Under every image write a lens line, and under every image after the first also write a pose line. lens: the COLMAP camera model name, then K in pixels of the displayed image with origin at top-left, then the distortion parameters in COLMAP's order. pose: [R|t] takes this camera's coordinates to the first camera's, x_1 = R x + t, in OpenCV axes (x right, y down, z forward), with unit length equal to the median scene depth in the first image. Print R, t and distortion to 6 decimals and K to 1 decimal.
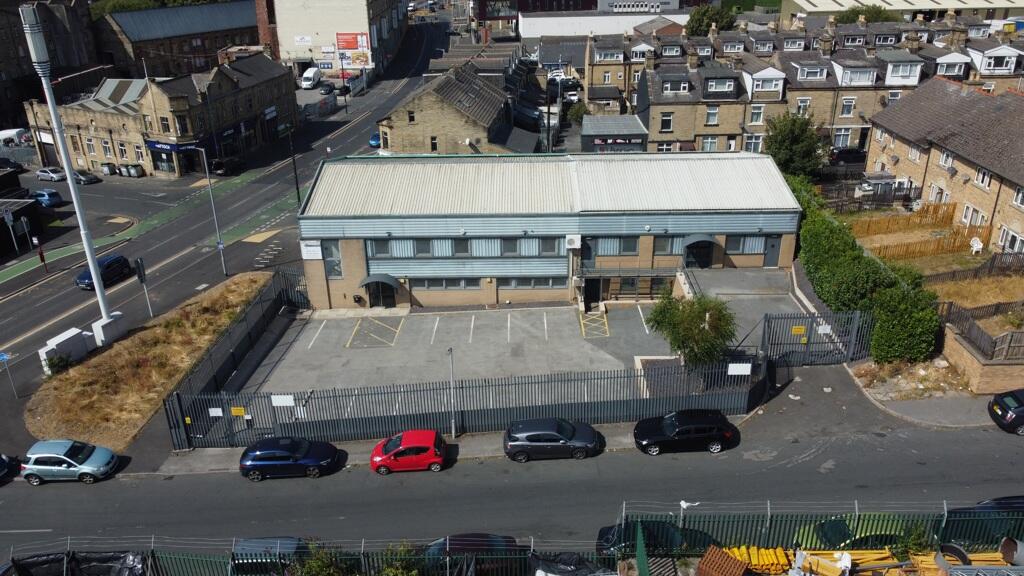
lens RADIAL K [[777.2, 0, 512.0], [0, 777.2, 288.0], [0, 0, 1]] dist [0.004347, -0.004053]
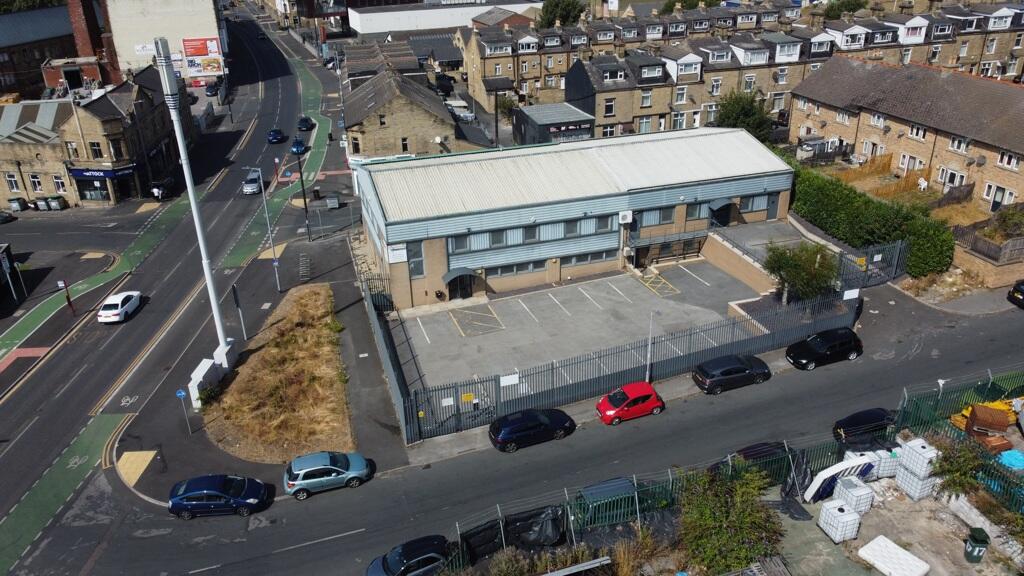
lens RADIAL K [[777.2, 0, 512.0], [0, 777.2, 288.0], [0, 0, 1]] dist [0.004347, -0.004053]
pose [[0.951384, -0.138915, 0.274903, -0.385636], [0.134637, 0.990295, 0.034469, -0.016976], [-0.277024, 0.004219, 0.960854, -0.054000]]
